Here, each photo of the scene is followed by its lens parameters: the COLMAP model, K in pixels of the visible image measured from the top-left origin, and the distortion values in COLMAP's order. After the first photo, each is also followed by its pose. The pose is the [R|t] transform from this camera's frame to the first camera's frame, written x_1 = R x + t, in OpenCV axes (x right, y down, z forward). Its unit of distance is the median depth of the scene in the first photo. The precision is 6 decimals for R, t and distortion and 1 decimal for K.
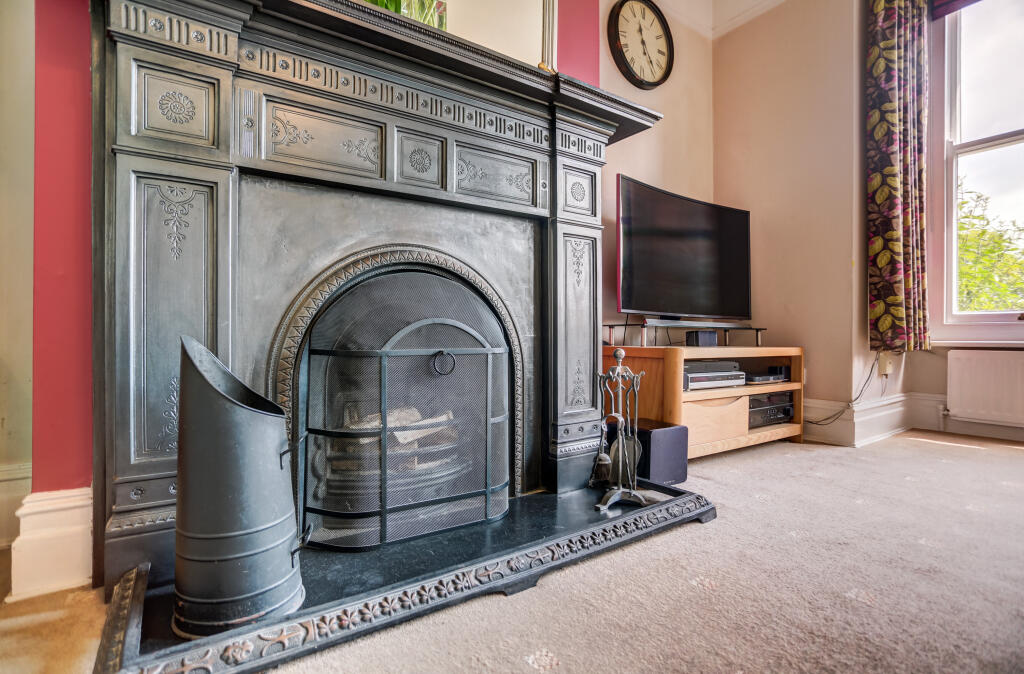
lens RADIAL K [[493.4, 0, 506.0], [0, 493.4, 331.6], [0, 0, 1]] dist [-0.064455, 0.033521]
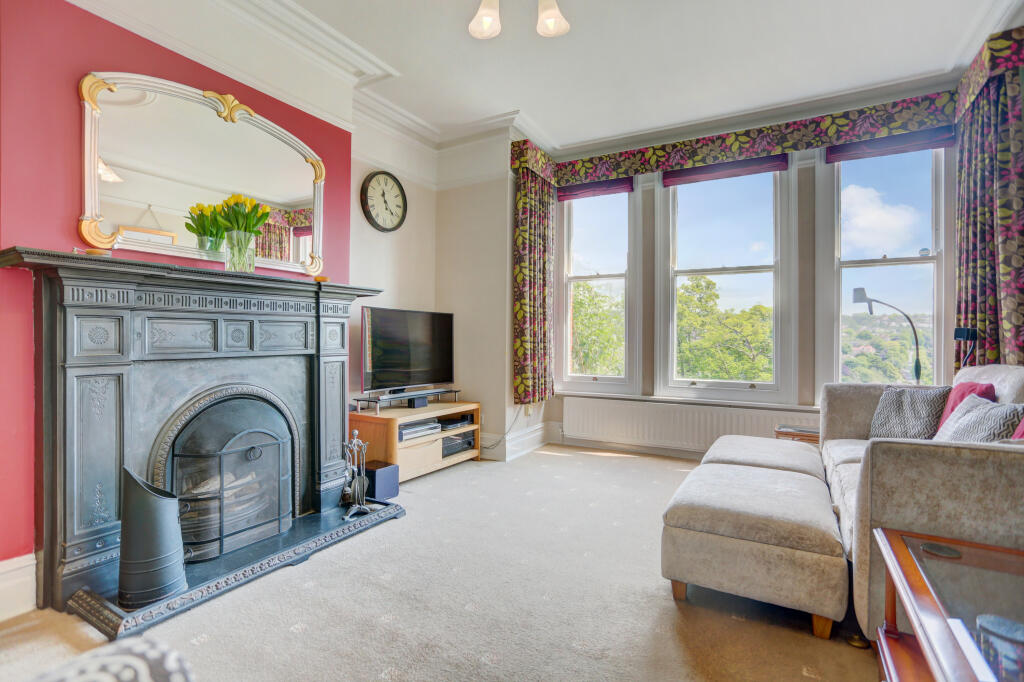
lens RADIAL K [[491.3, 0, 493.2], [0, 491.3, 336.9], [0, 0, 1]] dist [-0.044227, 0.030305]
pose [[0.912956, 0.000258, 0.408058, -0.042566], [-0.003321, 0.999971, 0.006799, -0.307099], [-0.408044, -0.007563, 0.912931, -0.823940]]
